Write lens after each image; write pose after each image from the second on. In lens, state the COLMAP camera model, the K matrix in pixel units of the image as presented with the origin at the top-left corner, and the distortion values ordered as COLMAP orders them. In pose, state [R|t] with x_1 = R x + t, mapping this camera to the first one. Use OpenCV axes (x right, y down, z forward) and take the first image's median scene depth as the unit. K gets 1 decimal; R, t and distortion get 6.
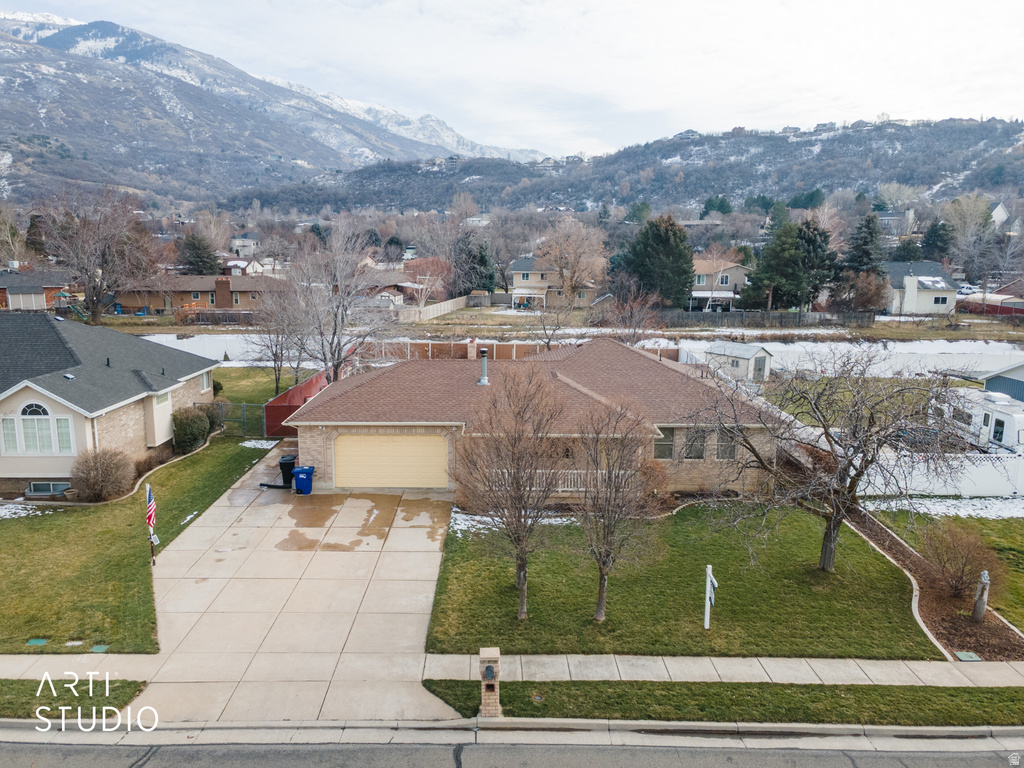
lens RADIAL K [[745.3, 0, 507.2], [0, 745.3, 384.2], [0, 0, 1]] dist [0.021330, 0.043589]
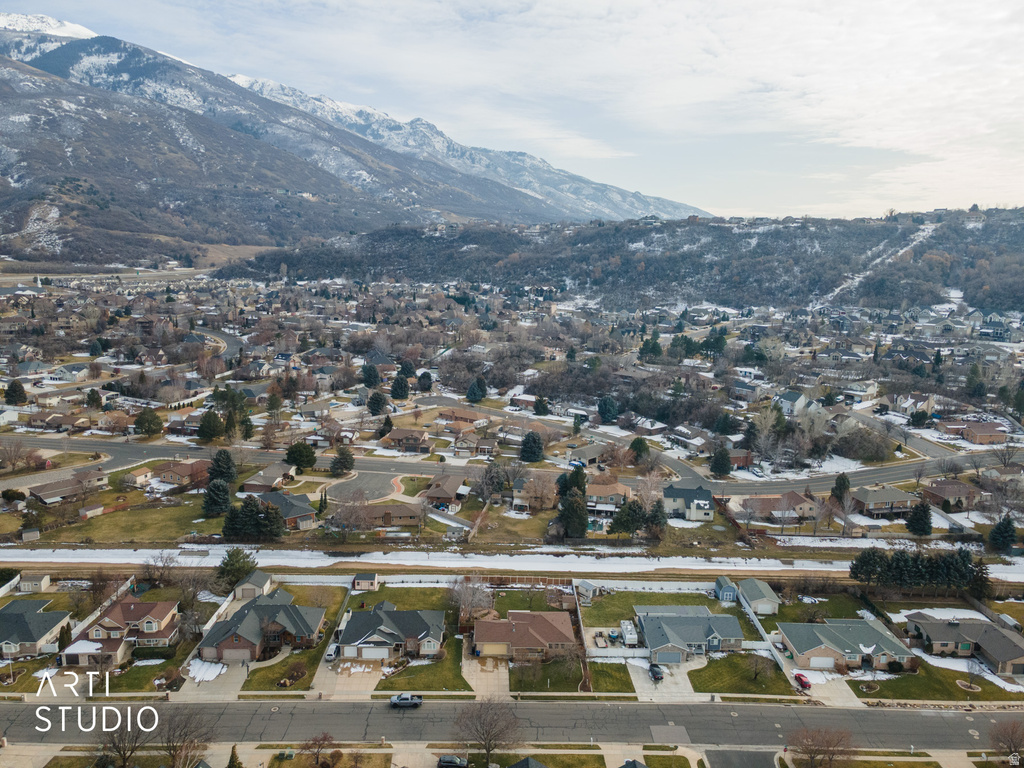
lens RADIAL K [[745.3, 0, 507.2], [0, 745.3, 384.2], [0, 0, 1]] dist [0.021330, 0.043589]
pose [[0.999823, 0.006169, 0.017781, -0.009222], [-0.006350, 0.999928, 0.010149, -0.089985], [-0.017717, -0.010260, 0.999790, -0.208064]]
